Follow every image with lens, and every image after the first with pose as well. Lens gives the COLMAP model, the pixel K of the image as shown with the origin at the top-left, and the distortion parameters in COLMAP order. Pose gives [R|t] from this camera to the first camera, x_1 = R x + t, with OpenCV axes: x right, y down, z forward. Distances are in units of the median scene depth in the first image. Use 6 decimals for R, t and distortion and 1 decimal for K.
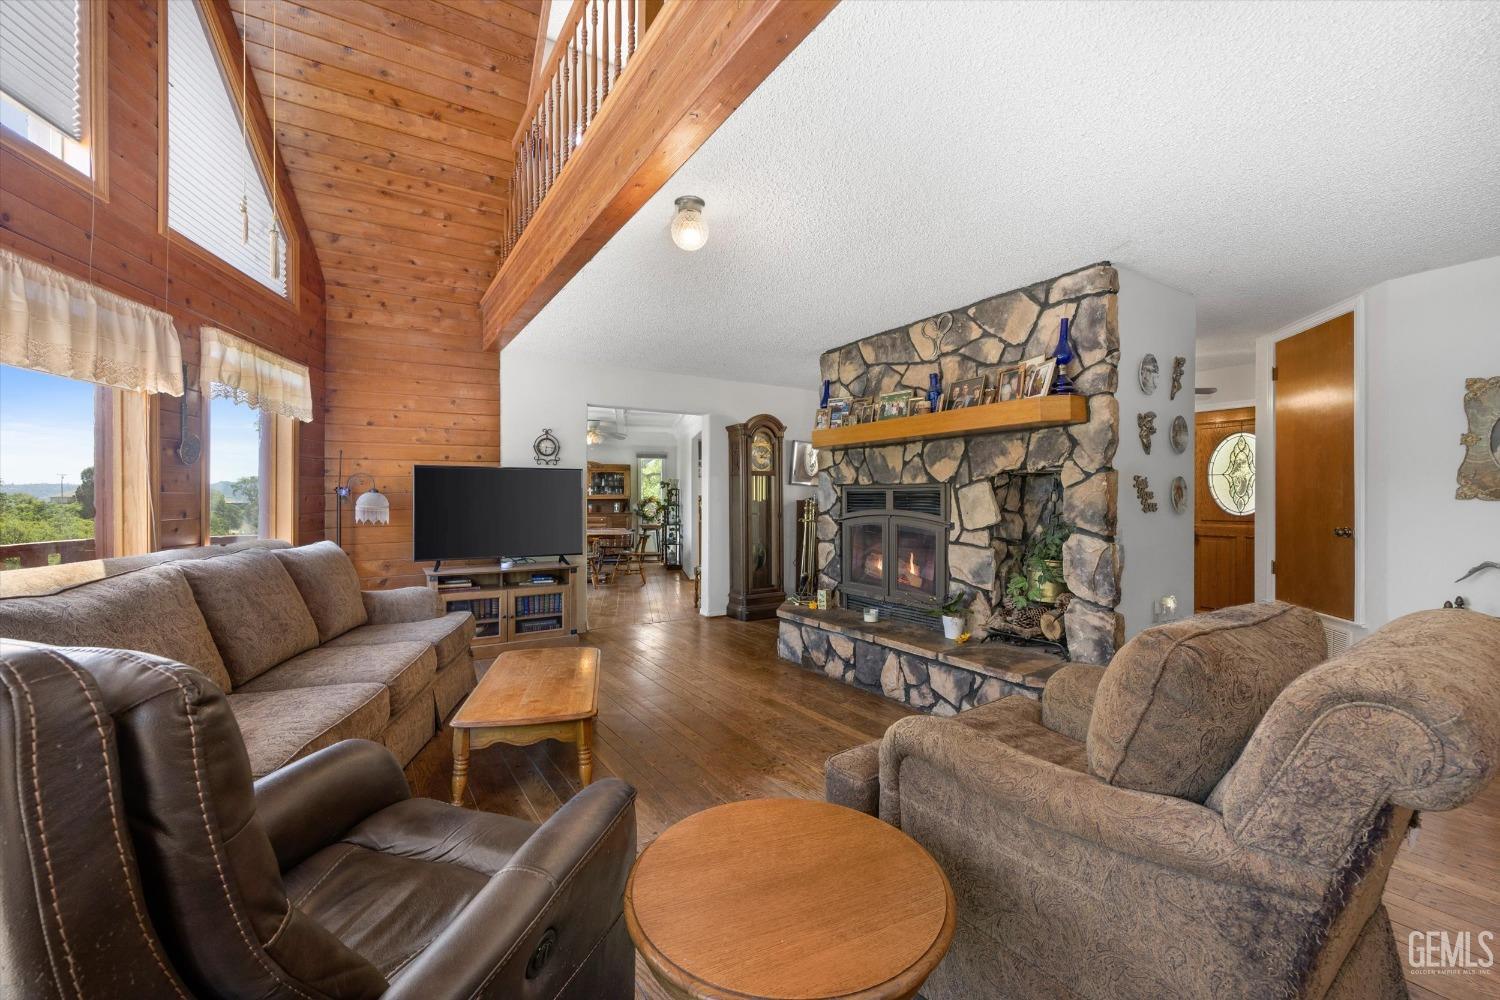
lens RADIAL K [[603.4, 0, 750.0], [0, 603.4, 500.0], [0, 0, 1]] dist [0.000192, -0.000005]
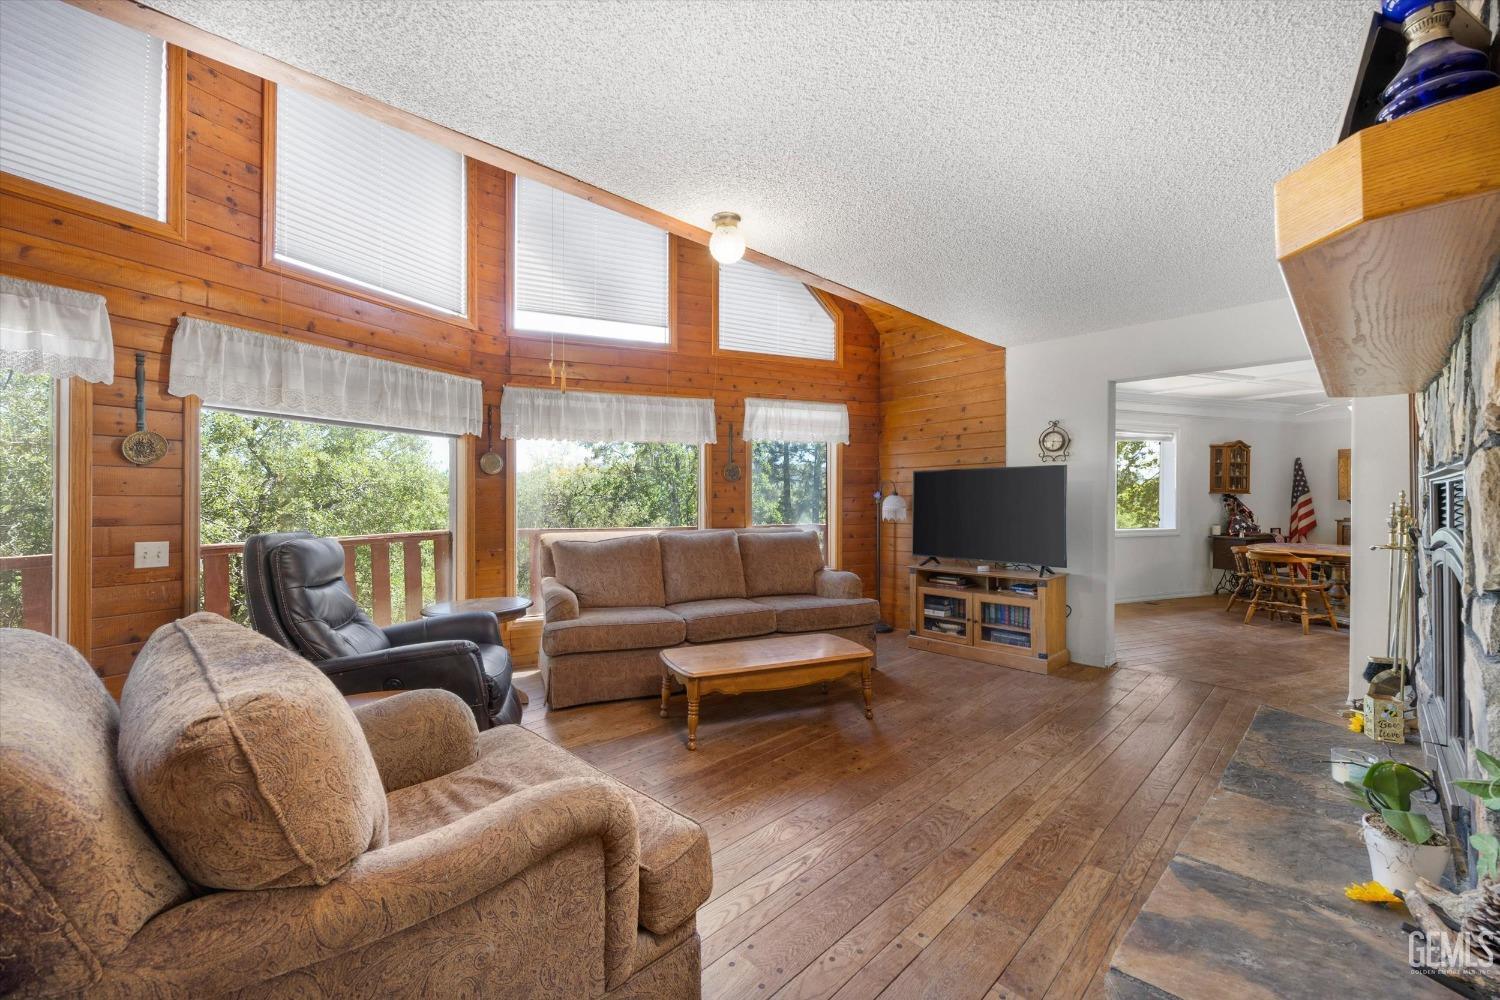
lens RADIAL K [[611.8, 0, 750.0], [0, 611.8, 500.0], [0, 0, 1]] dist [0.000322, 0.000014]
pose [[0.207966, 0.000365, -0.978136, 0.503977], [0.002210, 0.999997, 0.000843, -0.005417], [0.978134, -0.002337, 0.207964, 0.440701]]
